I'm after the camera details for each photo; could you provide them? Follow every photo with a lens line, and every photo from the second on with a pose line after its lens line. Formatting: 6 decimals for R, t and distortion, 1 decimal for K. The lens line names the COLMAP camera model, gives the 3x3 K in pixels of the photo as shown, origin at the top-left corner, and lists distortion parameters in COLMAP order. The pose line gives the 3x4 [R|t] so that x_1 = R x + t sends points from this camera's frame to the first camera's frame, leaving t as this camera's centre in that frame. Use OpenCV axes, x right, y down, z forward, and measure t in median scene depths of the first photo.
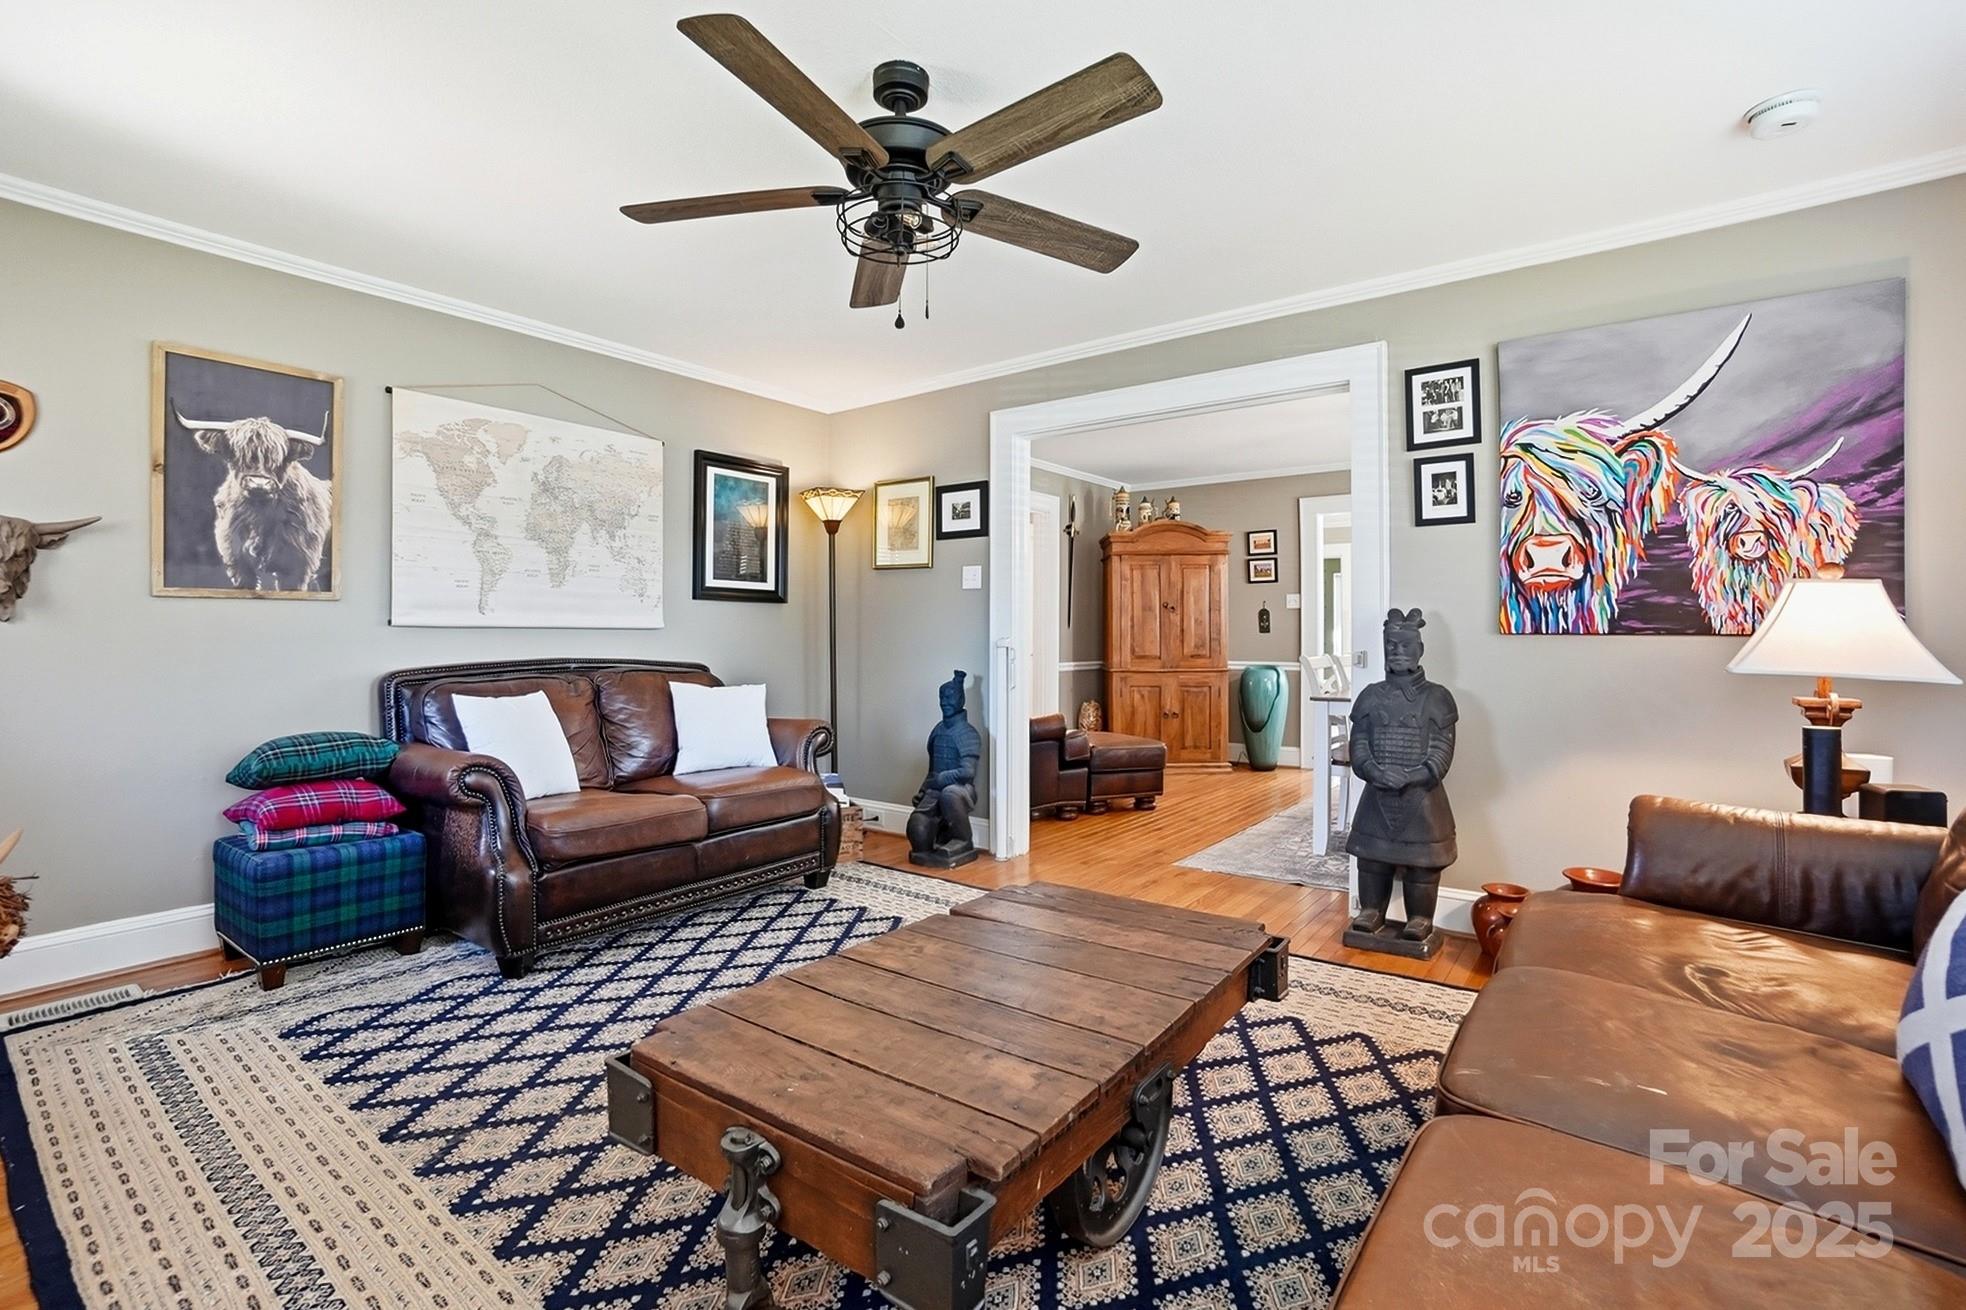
lens RADIAL K [[883.1, 0, 975.8], [0, 883.1, 640.5], [0, 0, 1]] dist [-0.070933, 0.027393]
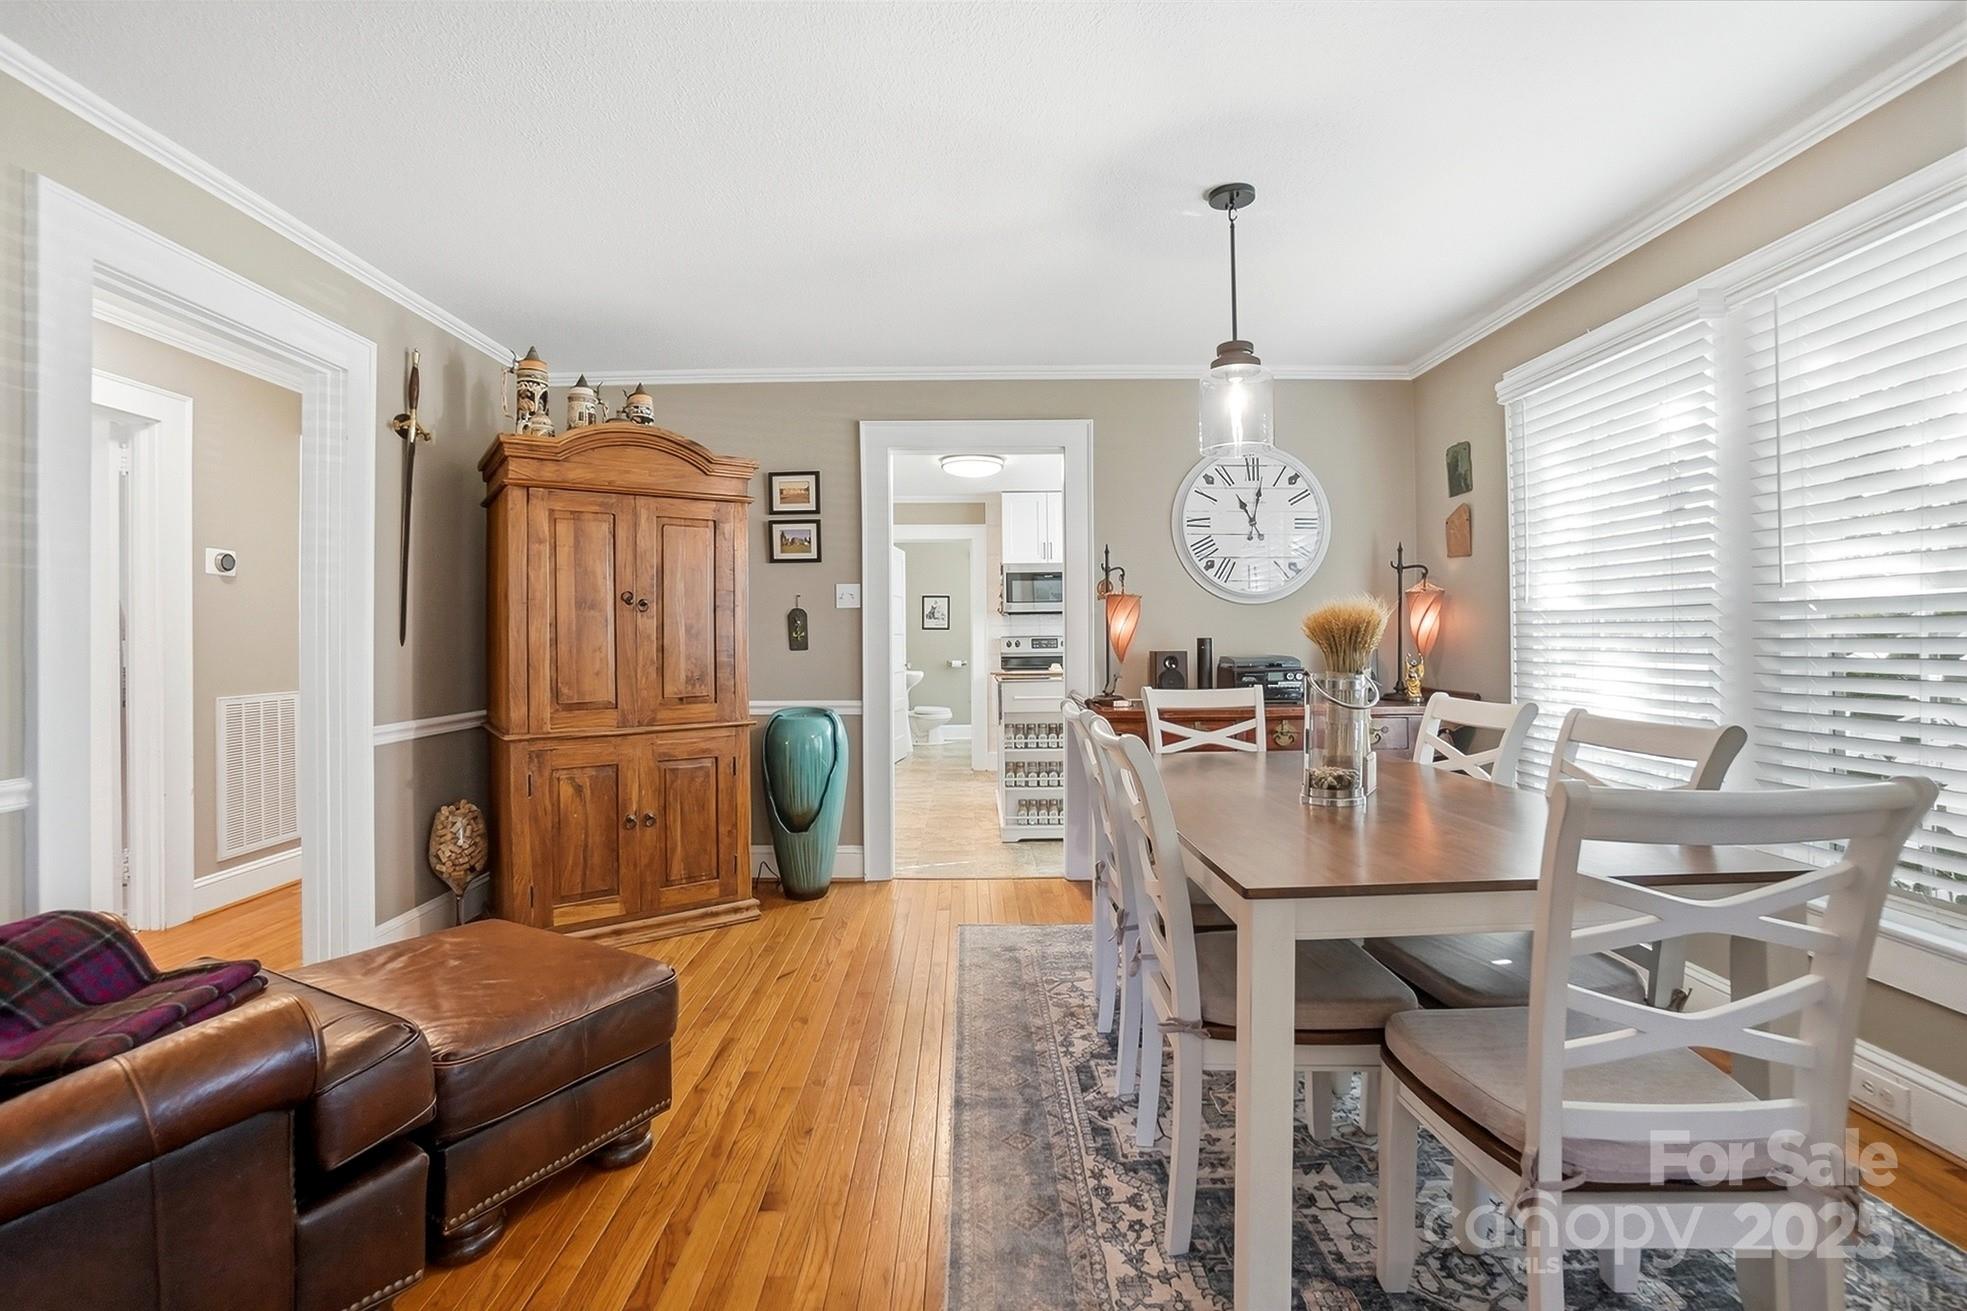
lens RADIAL K [[883.6, 0, 976.3], [0, 883.6, 641.0], [0, 0, 1]] dist [-0.070933, 0.027393]
pose [[0.794826, -0.003752, 0.606825, 0.074730], [0.003770, 0.999992, 0.001245, -0.015493], [-0.606825, 0.001299, 0.794834, 0.493483]]
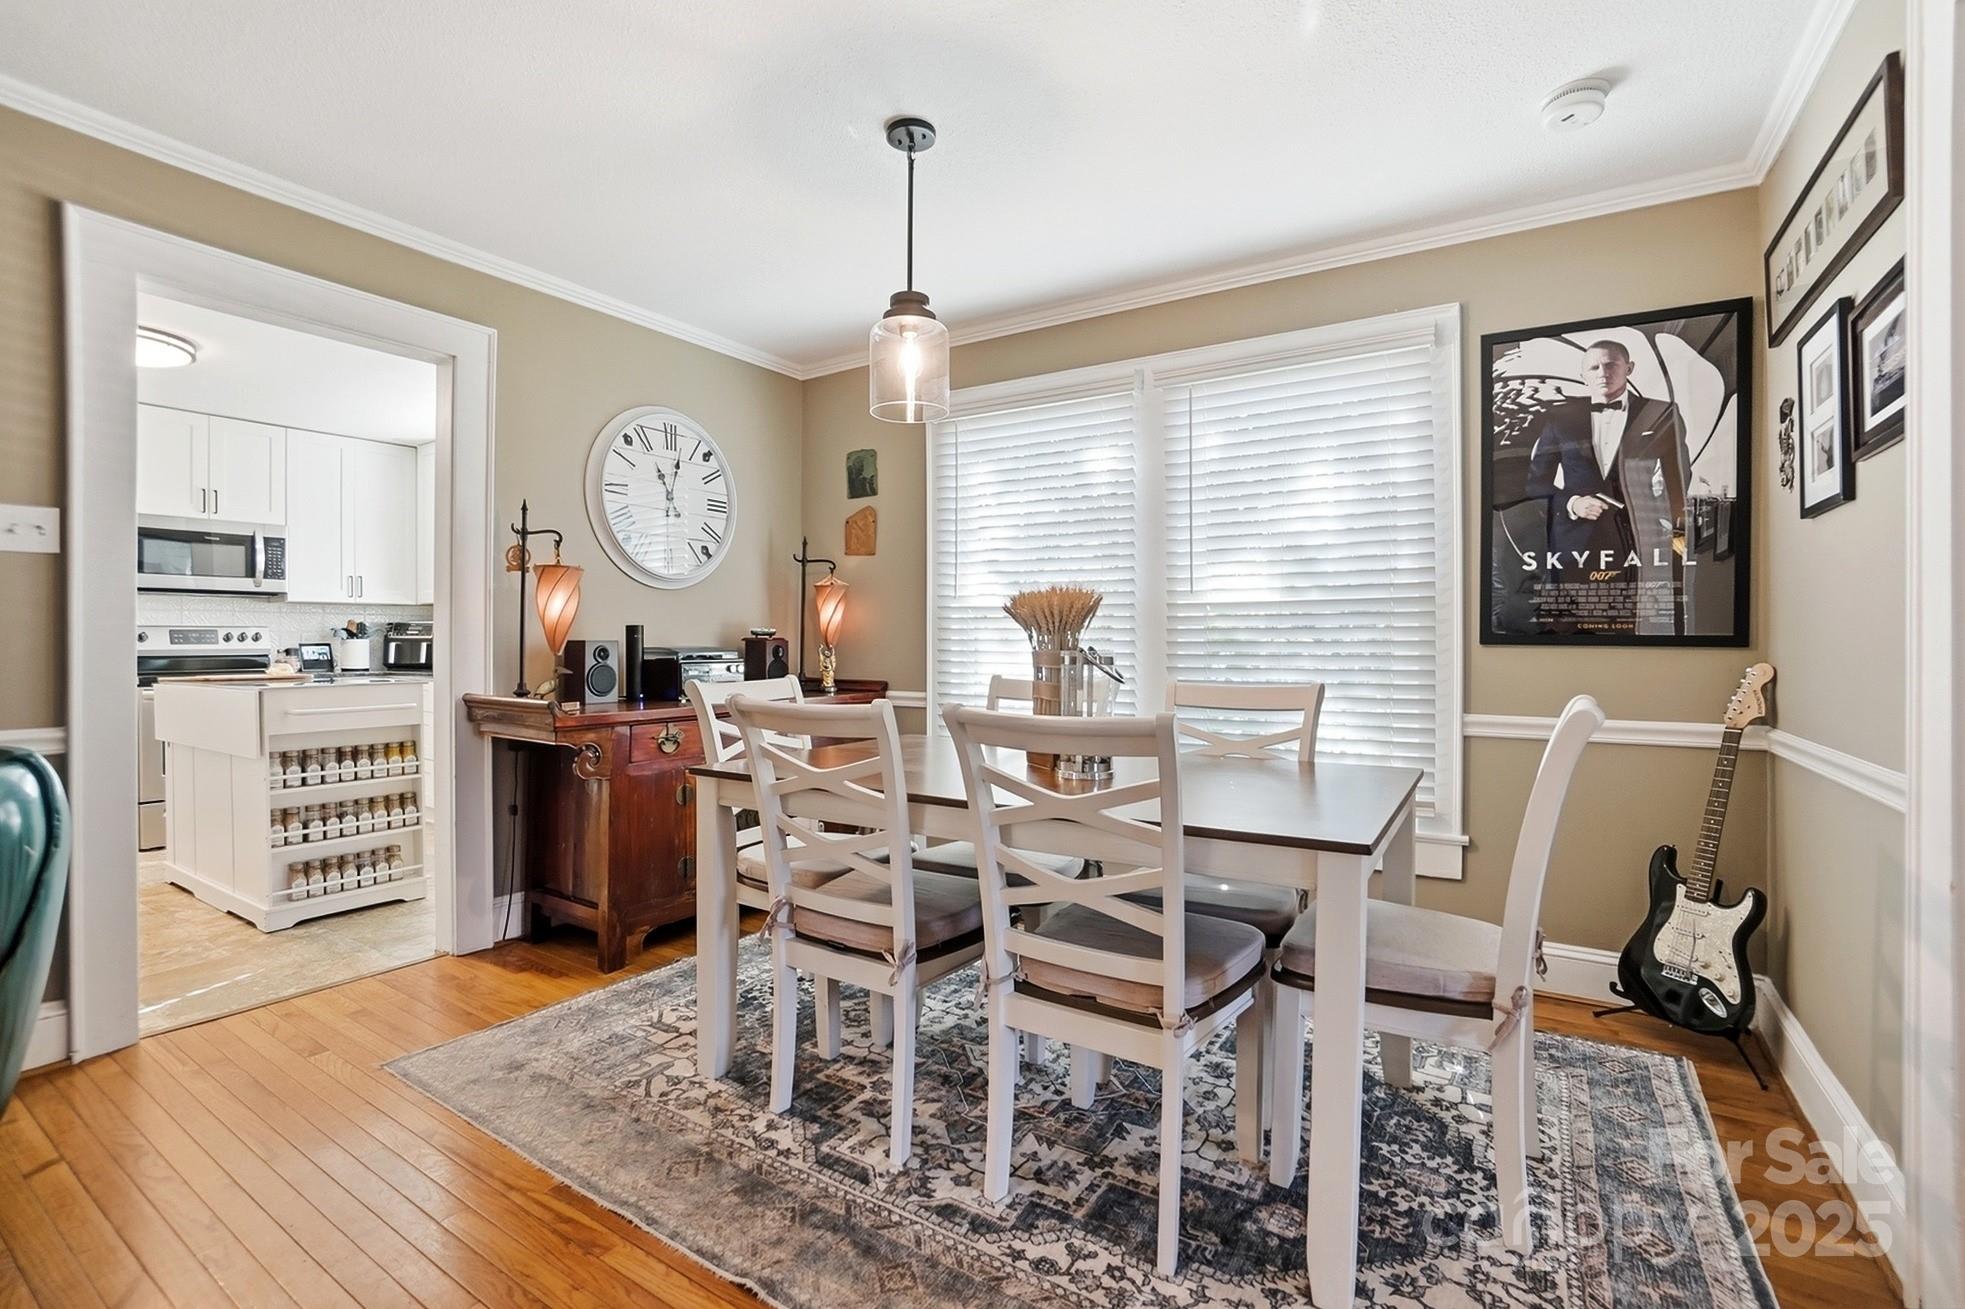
lens RADIAL K [[882.7, 0, 975.3], [0, 882.7, 640.0], [0, 0, 1]] dist [-0.070933, 0.027393]
pose [[-0.066418, 0.007964, 0.997760, 0.044332], [-0.002757, 0.999963, -0.008166, -0.002915], [-0.997788, -0.003293, -0.066394, 0.735014]]
